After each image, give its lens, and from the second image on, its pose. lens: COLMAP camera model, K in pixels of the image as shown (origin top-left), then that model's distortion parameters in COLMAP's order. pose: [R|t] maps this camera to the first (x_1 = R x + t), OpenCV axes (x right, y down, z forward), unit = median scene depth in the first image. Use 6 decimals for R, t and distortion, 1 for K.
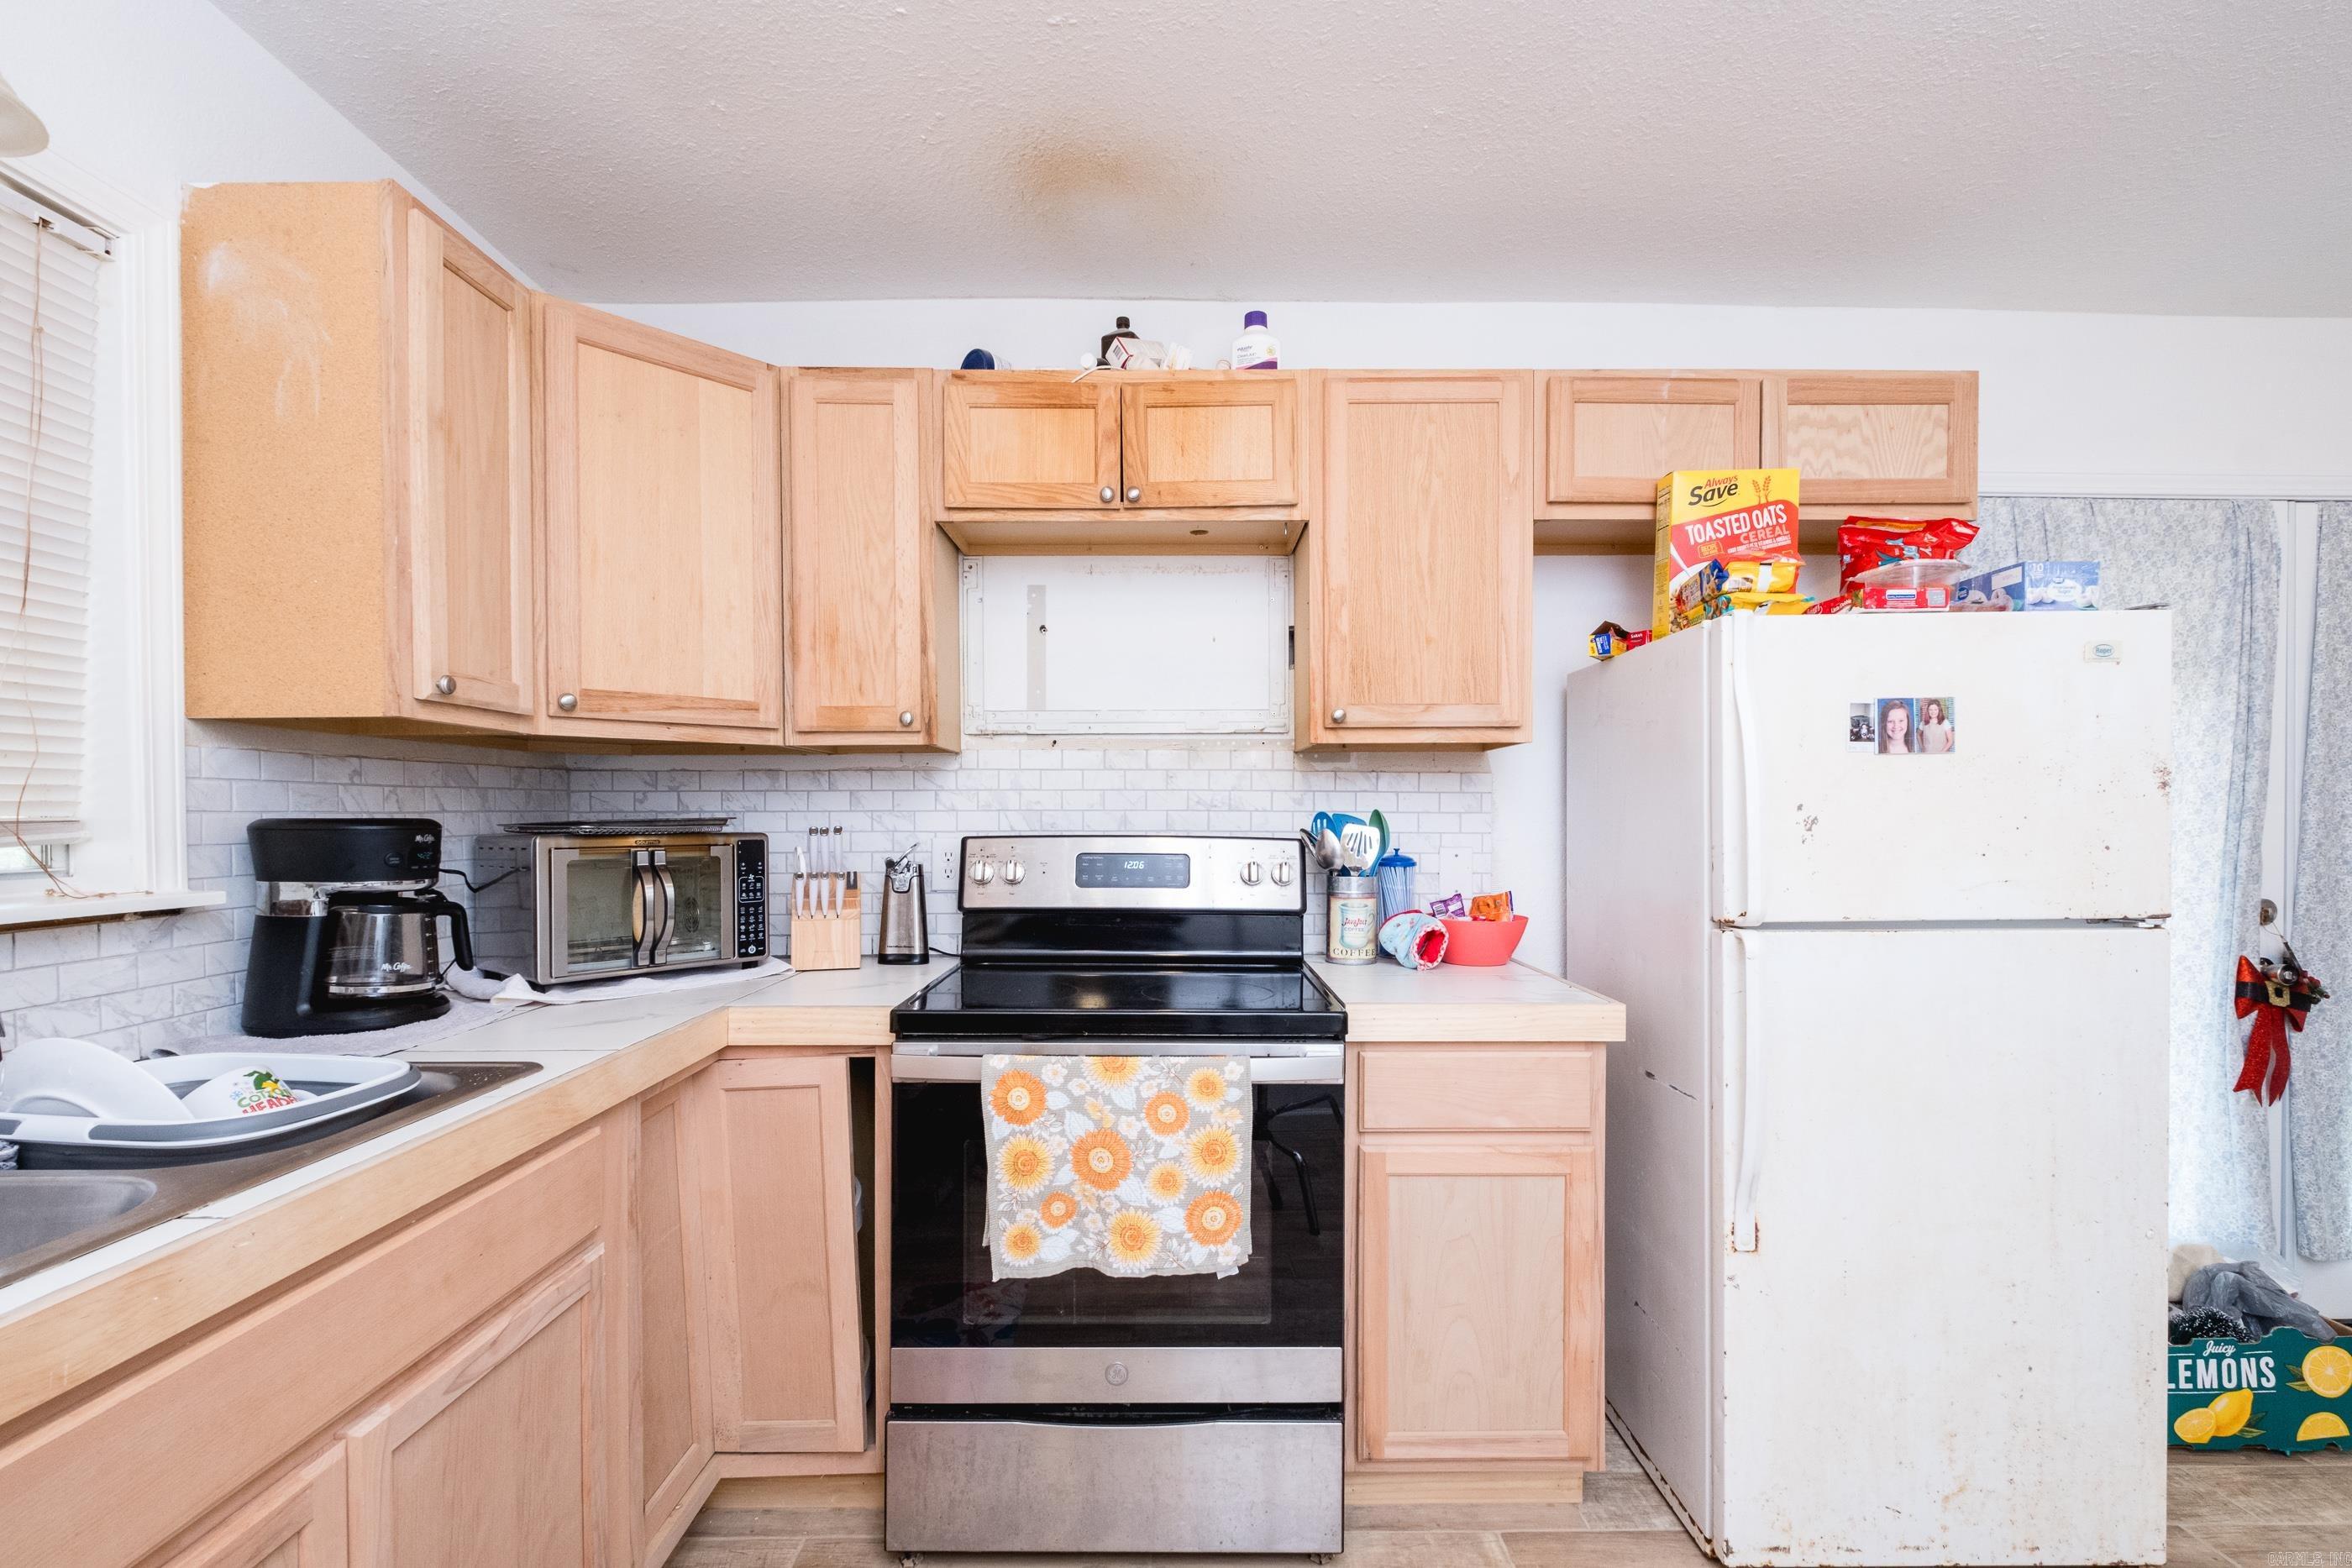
lens RADIAL K [[1041.7, 0, 1203.6], [0, 1041.7, 815.4], [0, 0, 1]] dist [0.004258, -0.003644]
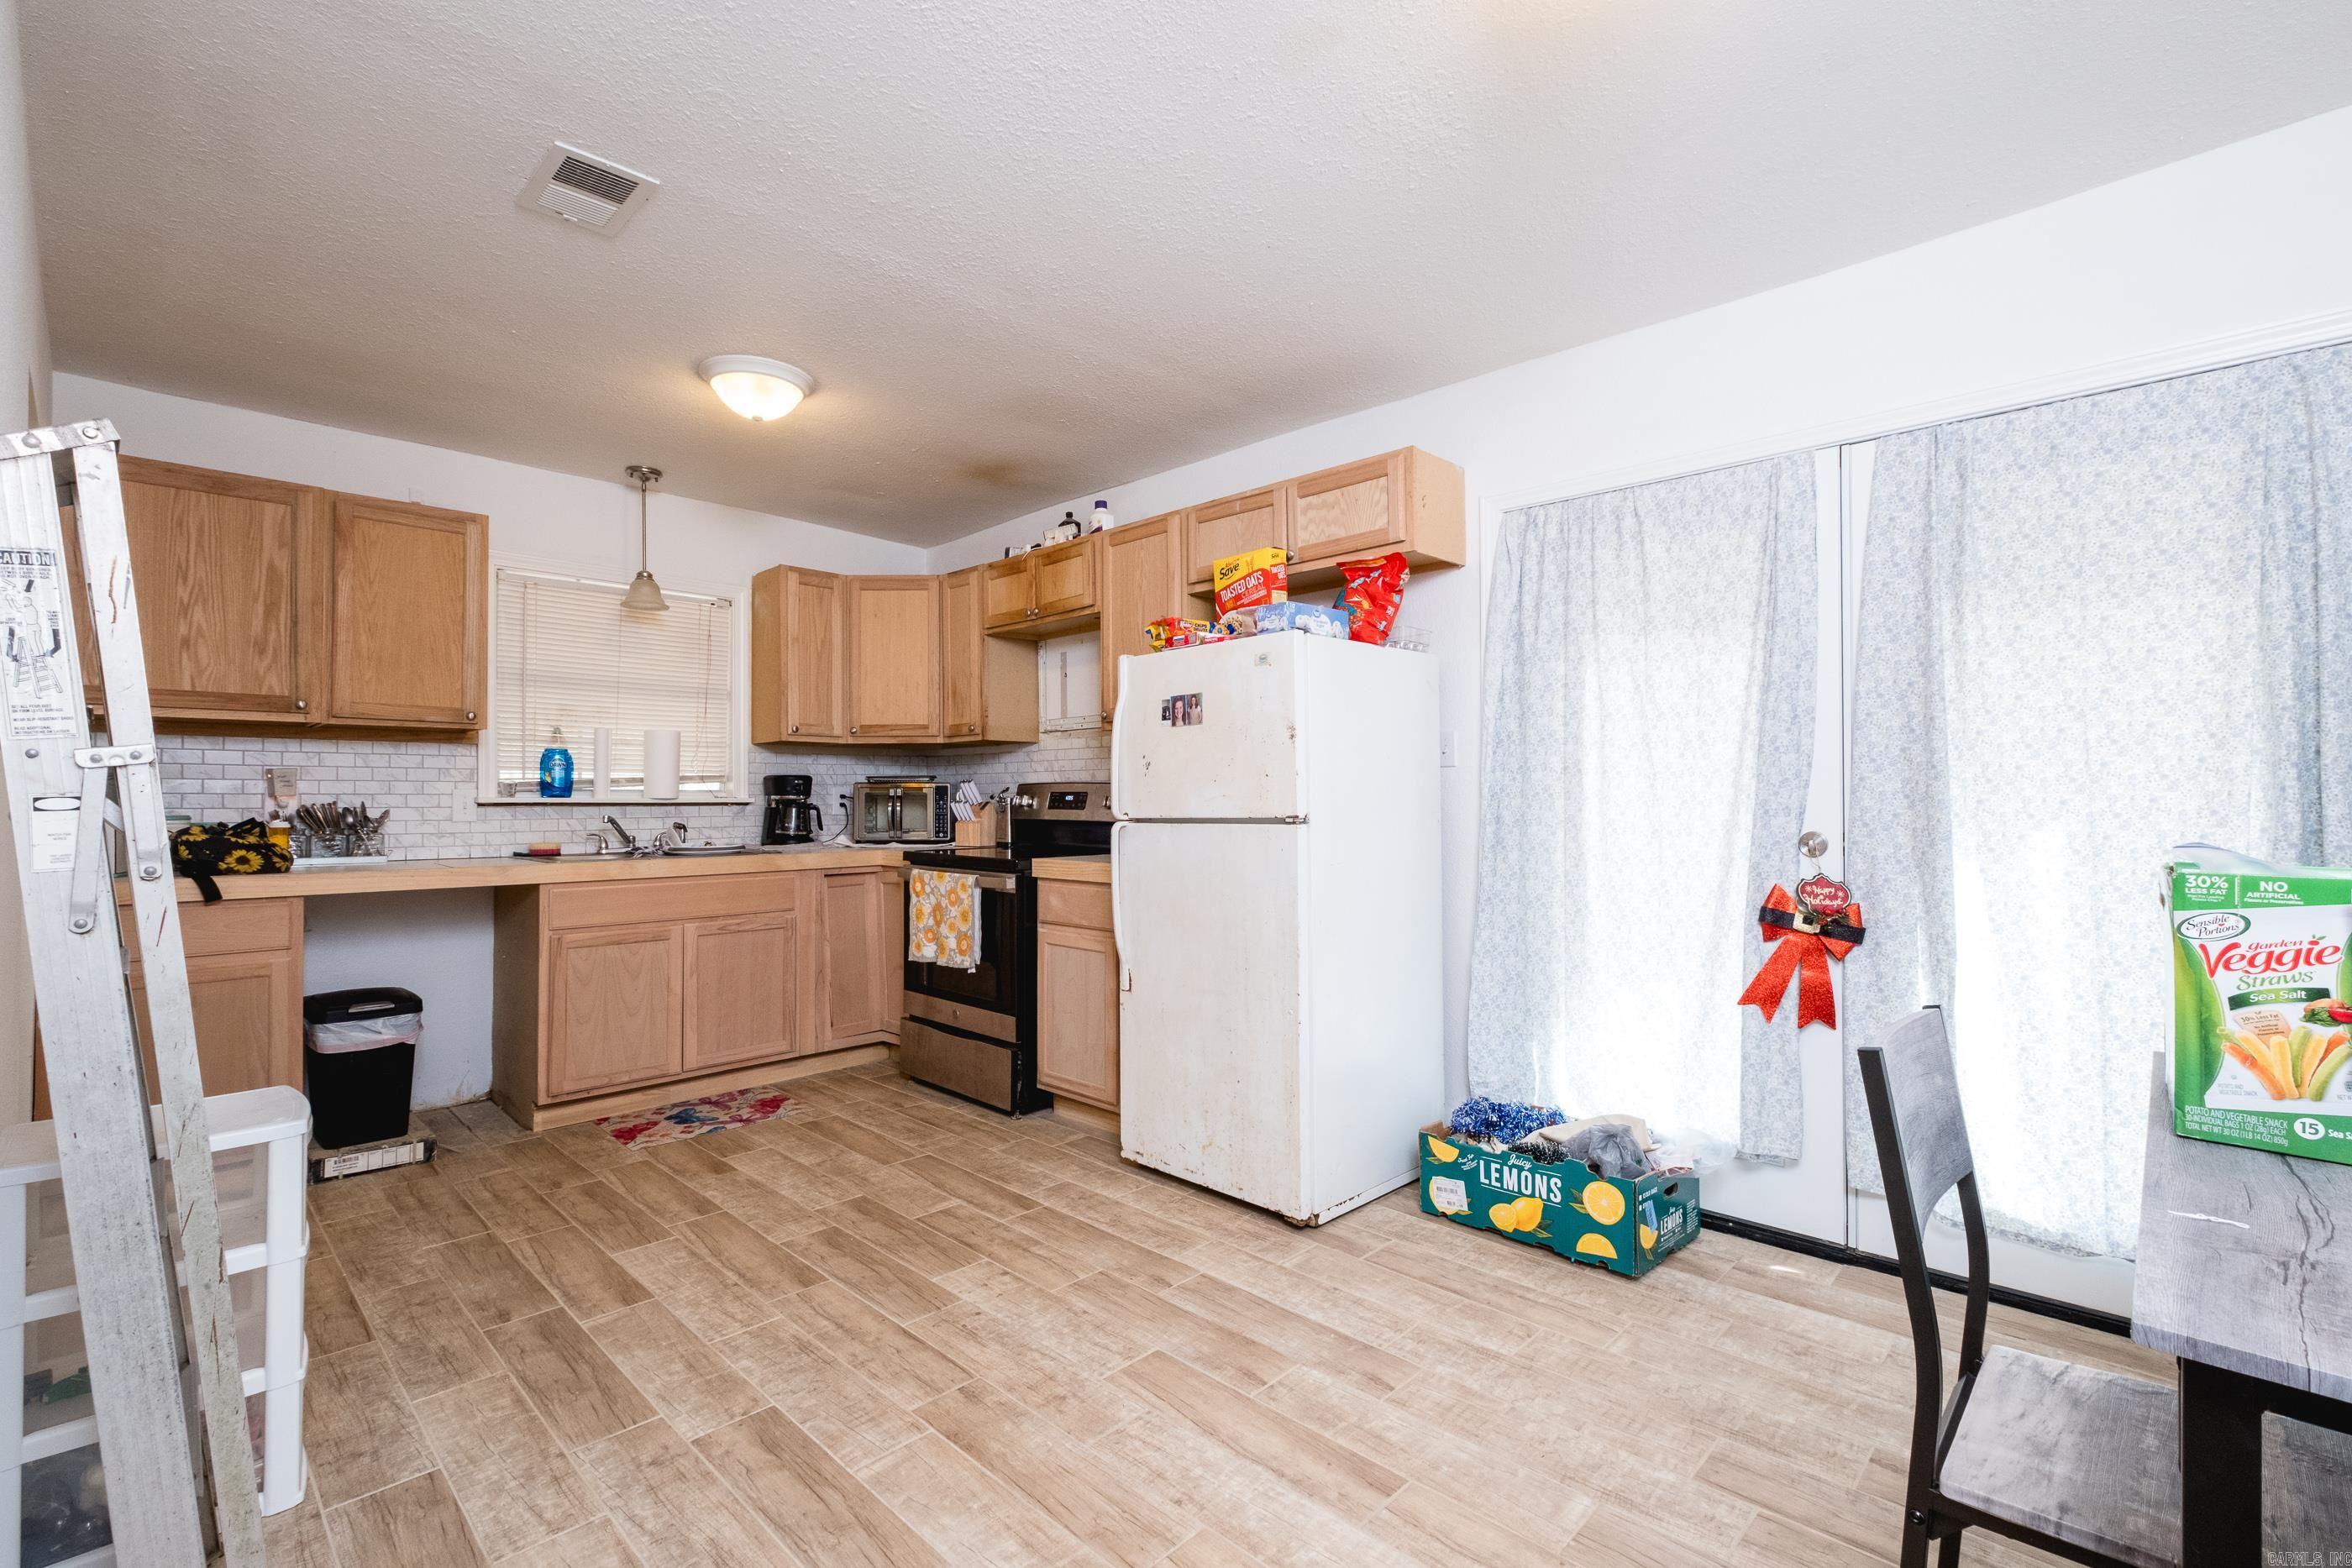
lens RADIAL K [[1041.7, 0, 1189.2], [0, 1041.7, 780.6], [0, 0, 1]] dist [0.004258, -0.003644]
pose [[0.710420, -0.013360, -0.703651, 1.609885], [0.001773, 0.999851, -0.017194, 0.055537], [0.703775, 0.010967, 0.710338, -0.226578]]
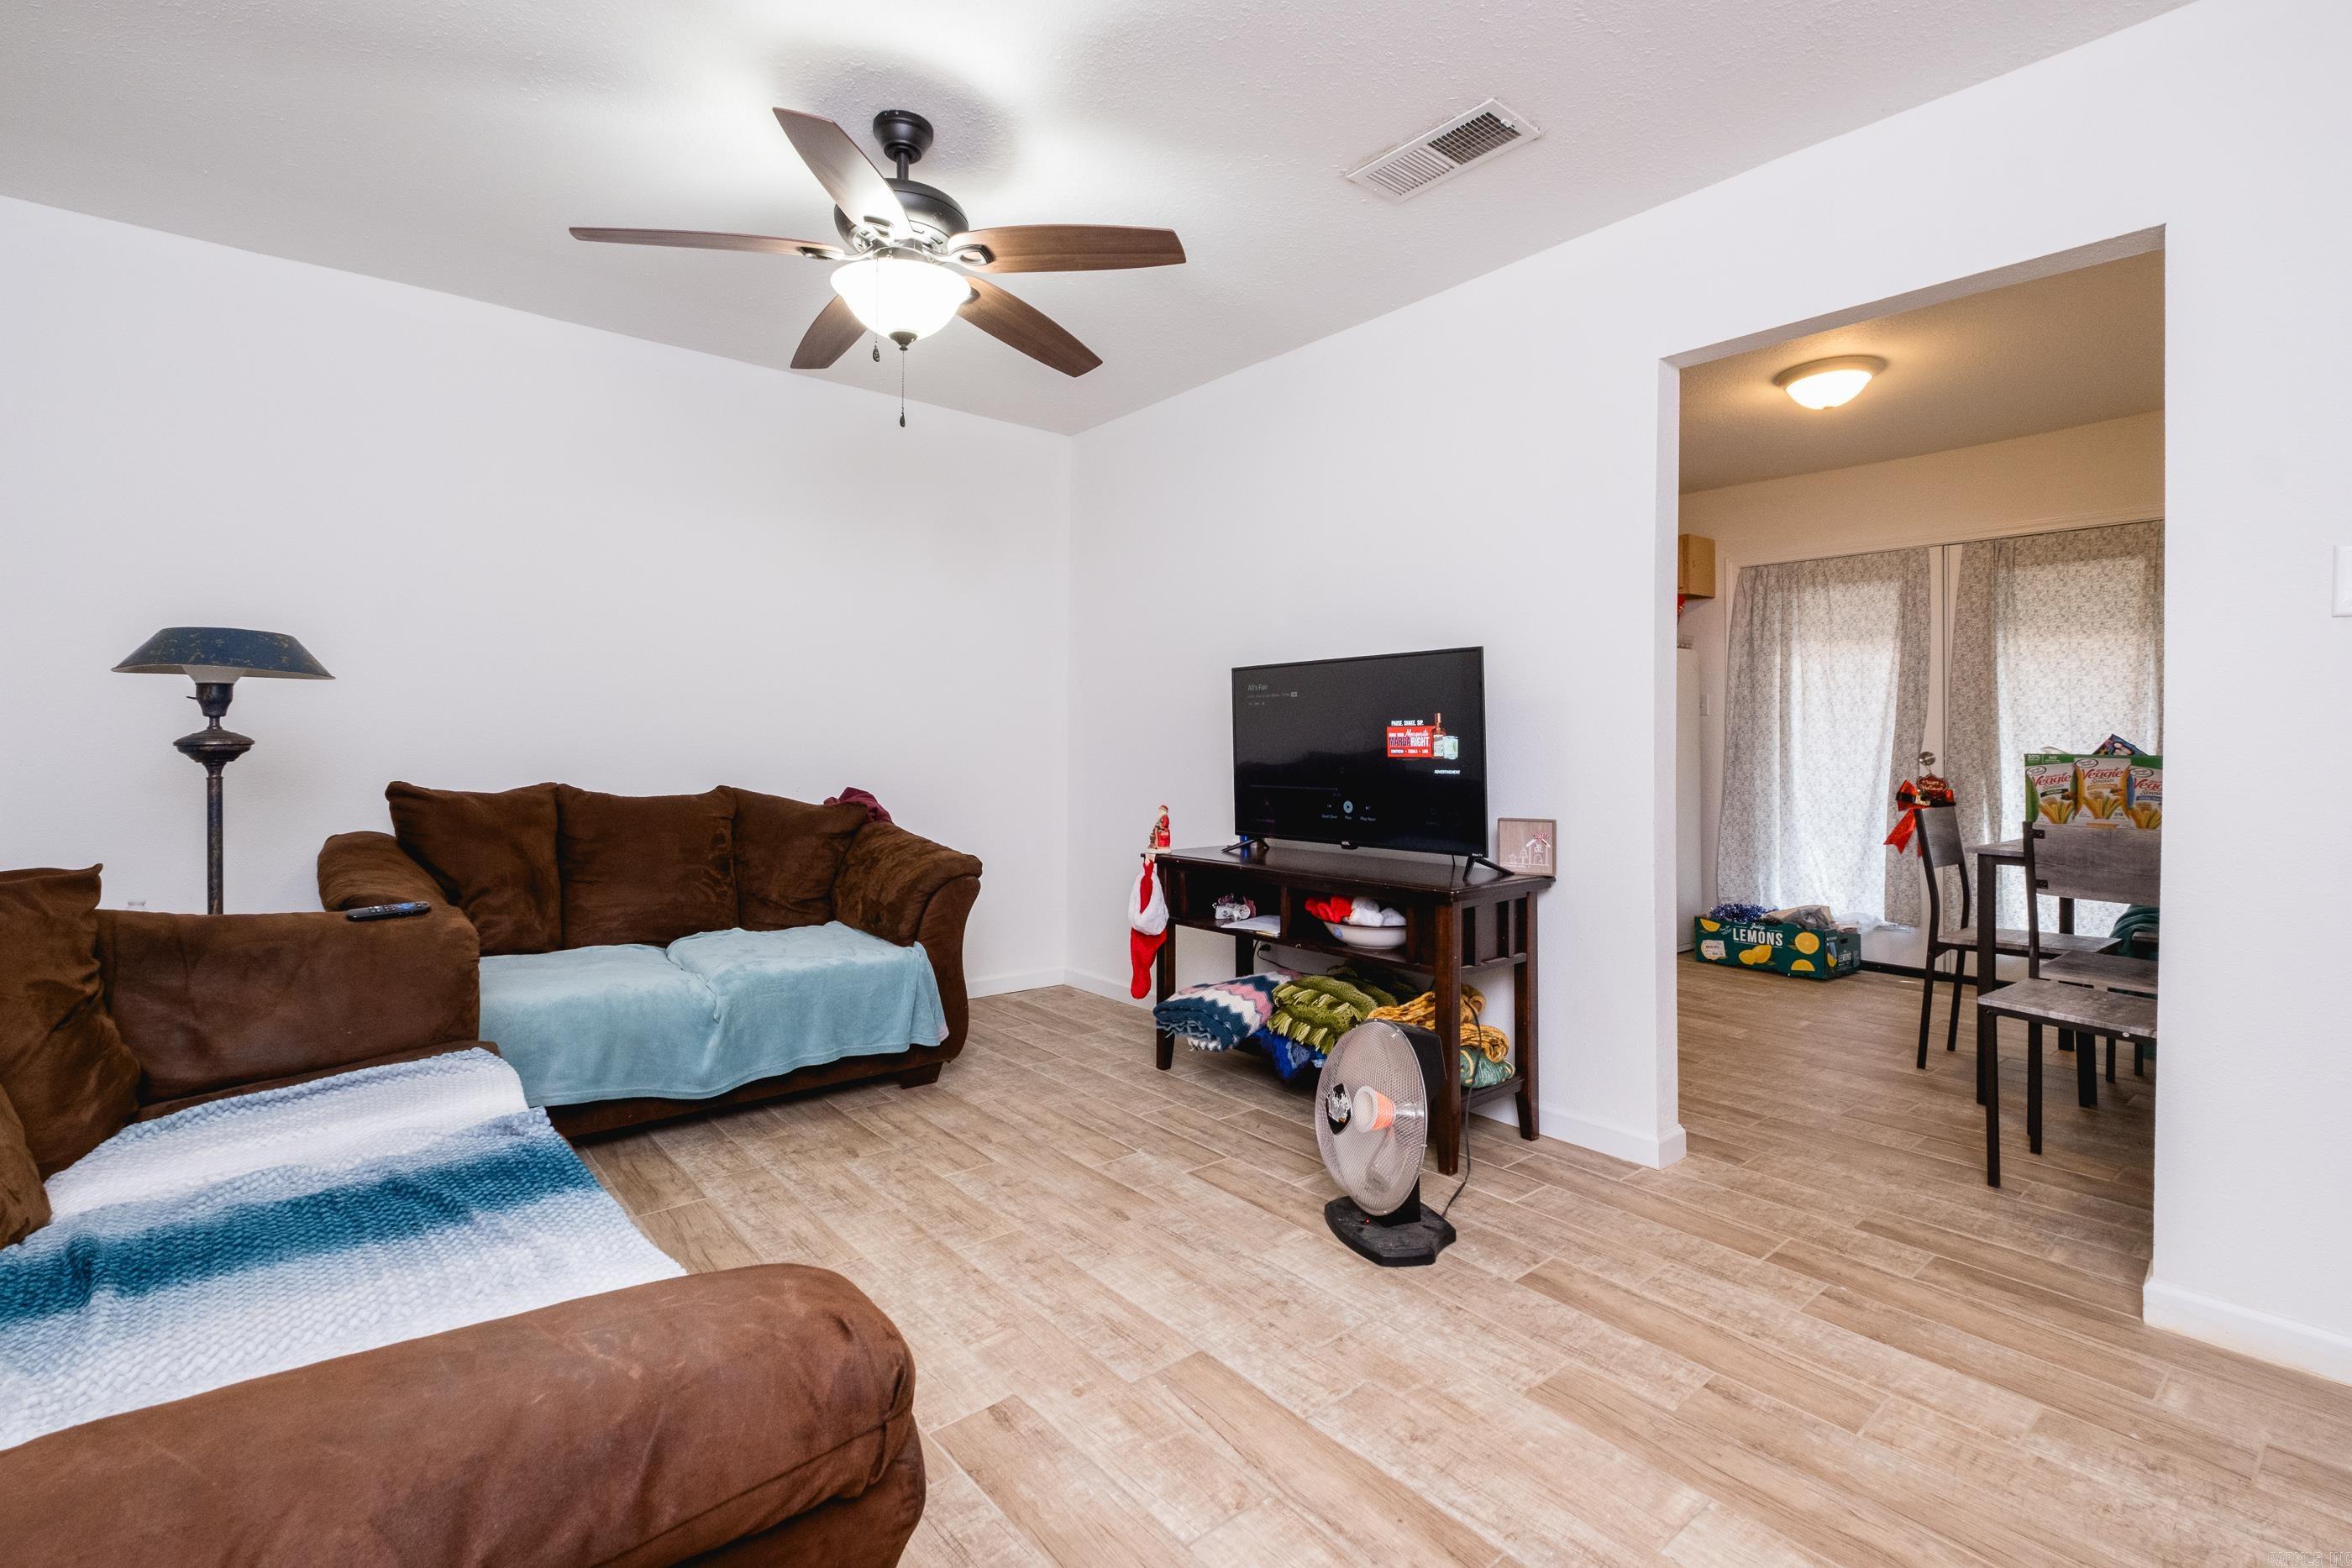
lens RADIAL K [[1041.7, 0, 1177.1], [0, 1041.7, 721.2], [0, 0, 1]] dist [0.004258, -0.003644]
pose [[0.614851, -0.010591, -0.788572, 2.078496], [-0.005062, 0.999836, -0.017375, 0.078132], [0.788627, 0.014674, 0.614697, -1.594681]]
